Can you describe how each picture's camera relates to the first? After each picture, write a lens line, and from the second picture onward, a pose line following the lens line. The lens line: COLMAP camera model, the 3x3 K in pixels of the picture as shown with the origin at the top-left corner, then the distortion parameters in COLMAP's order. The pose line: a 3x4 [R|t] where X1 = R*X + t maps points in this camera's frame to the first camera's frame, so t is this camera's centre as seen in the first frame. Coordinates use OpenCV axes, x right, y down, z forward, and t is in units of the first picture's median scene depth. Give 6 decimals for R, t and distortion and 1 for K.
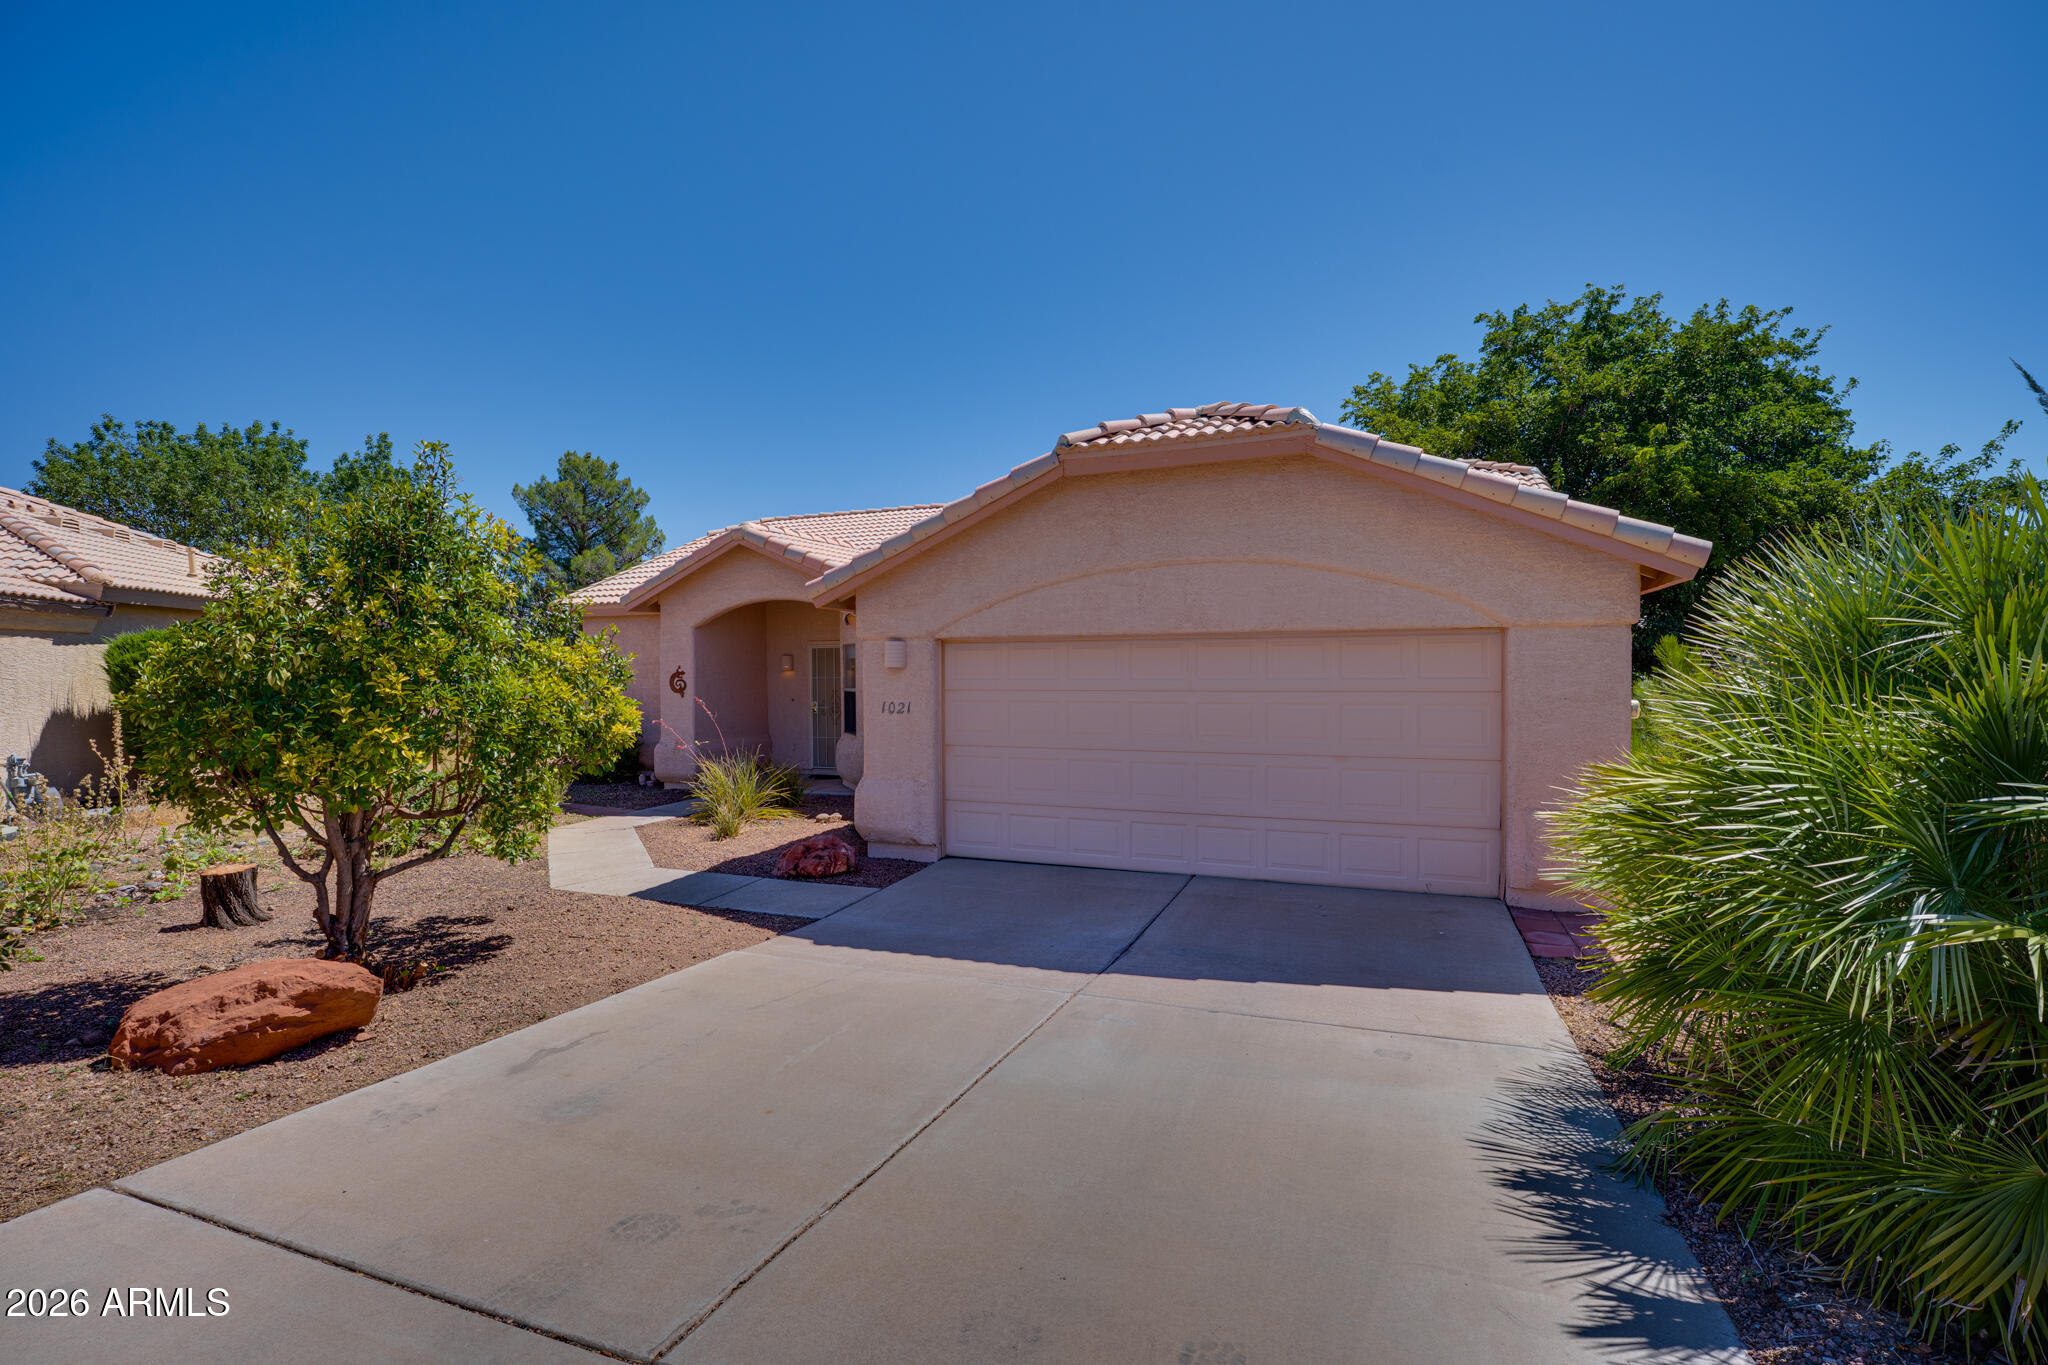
lens RADIAL K [[926.3, 0, 1024.0], [0, 926.3, 682.5], [0, 0, 1]] dist [-0.016048, 0.001234]
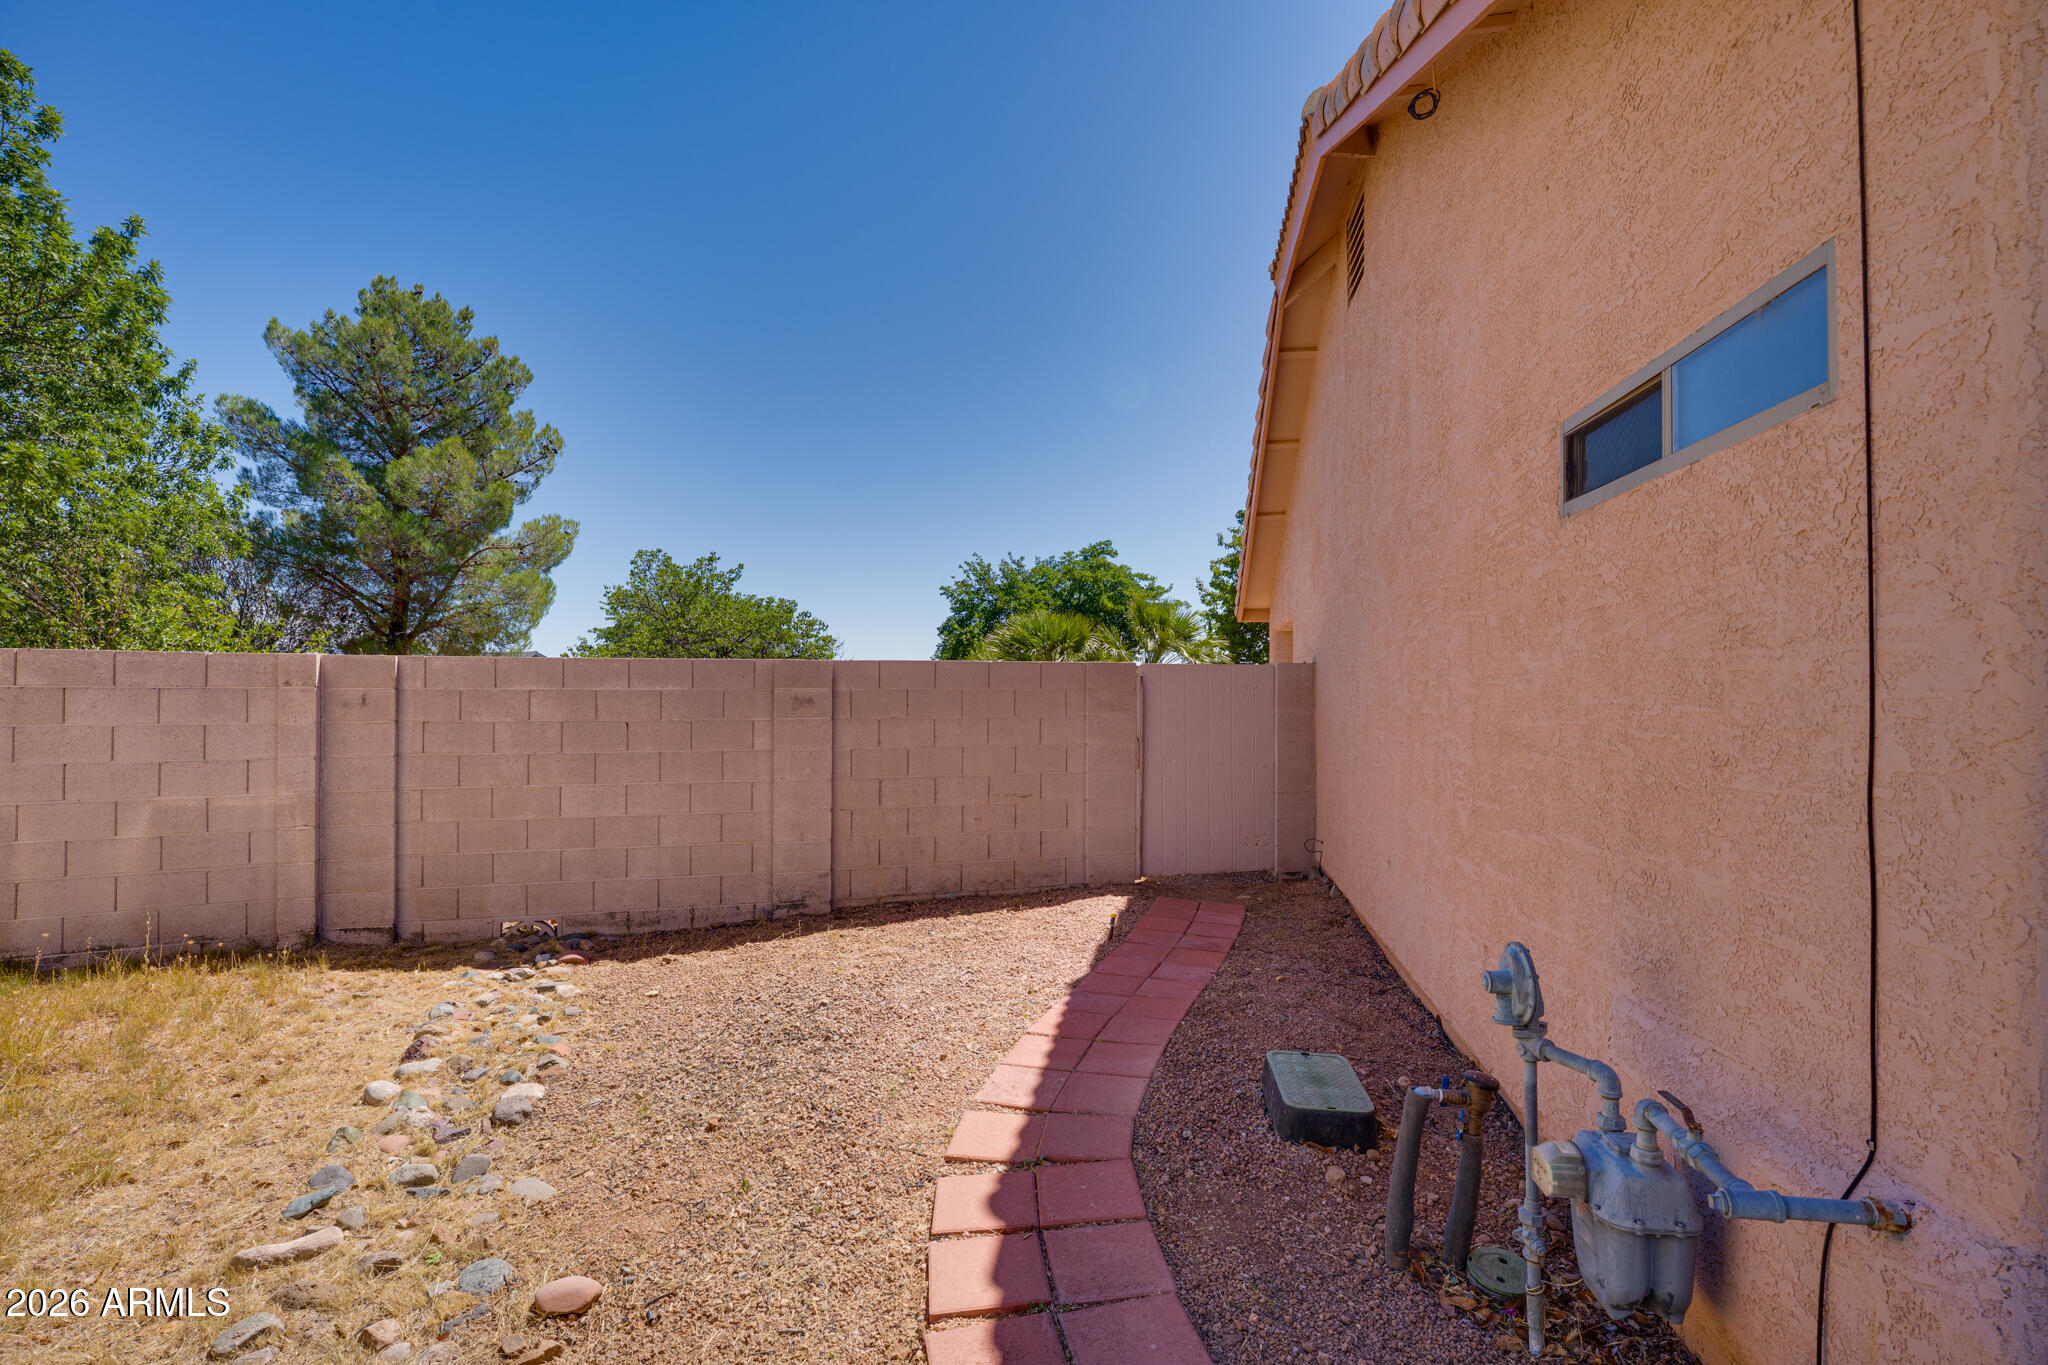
lens RADIAL K [[926.3, 0, 1024.0], [0, 926.3, 682.5], [0, 0, 1]] dist [-0.016048, 0.001234]
pose [[0.975856, 0.010892, 0.218142, -1.202286], [-0.006697, 0.999778, -0.019962, 0.011992], [-0.218311, 0.018019, 0.975713, 1.960392]]
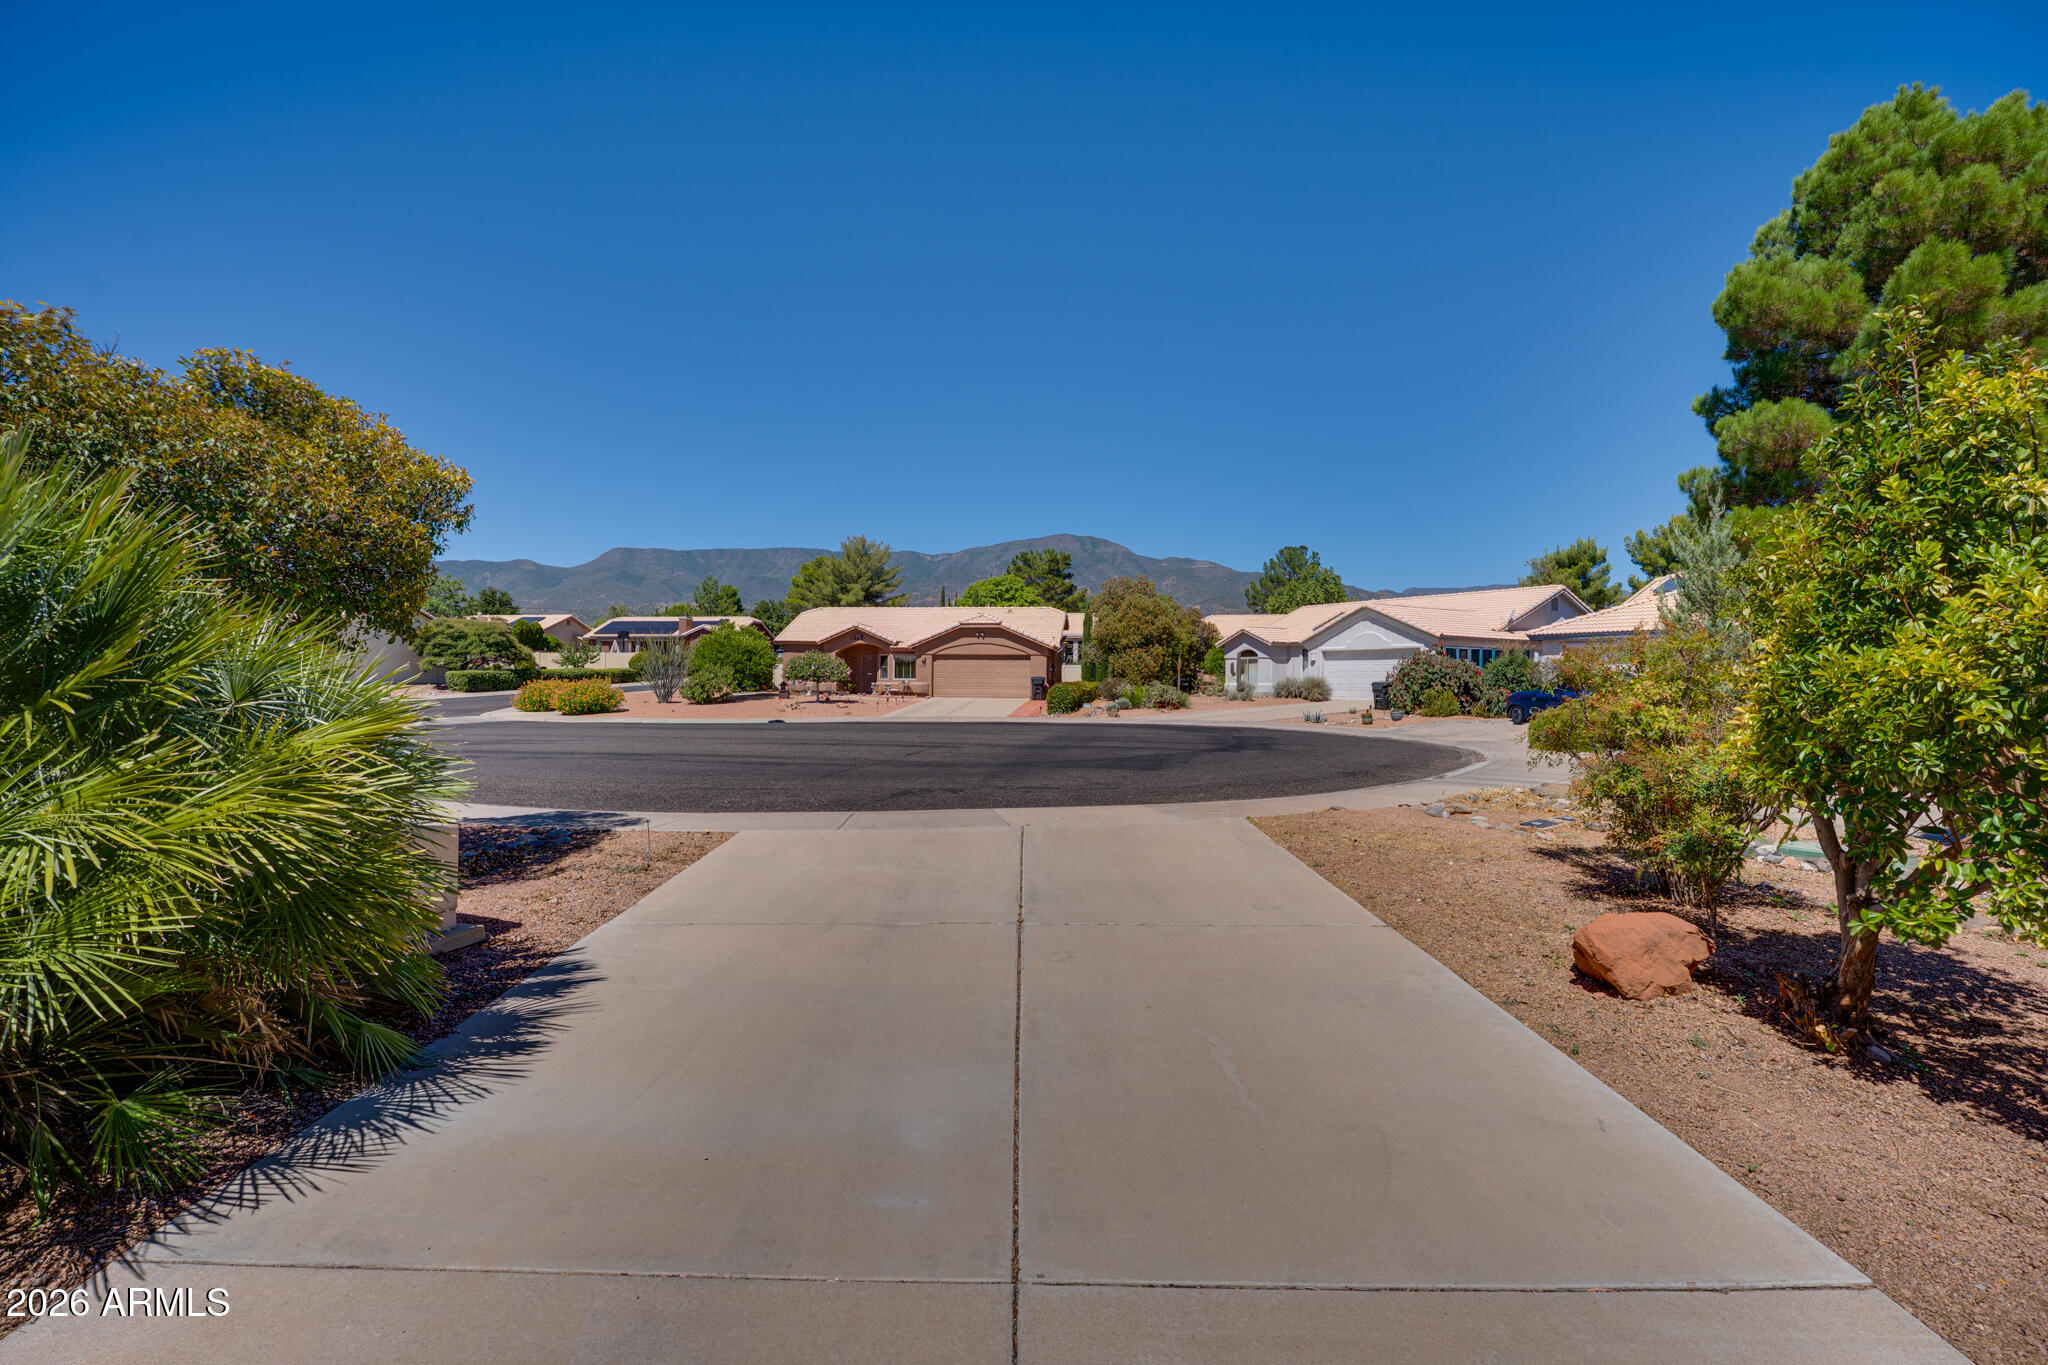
lens RADIAL K [[926.3, 0, 1024.0], [0, 926.3, 682.5], [0, 0, 1]] dist [-0.016048, 0.001234]
pose [[-0.924861, 0.002513, -0.380297, 0.154373], [-0.004413, 0.999840, 0.017340, 0.013060], [0.380280, 0.017715, -0.924702, 0.935937]]
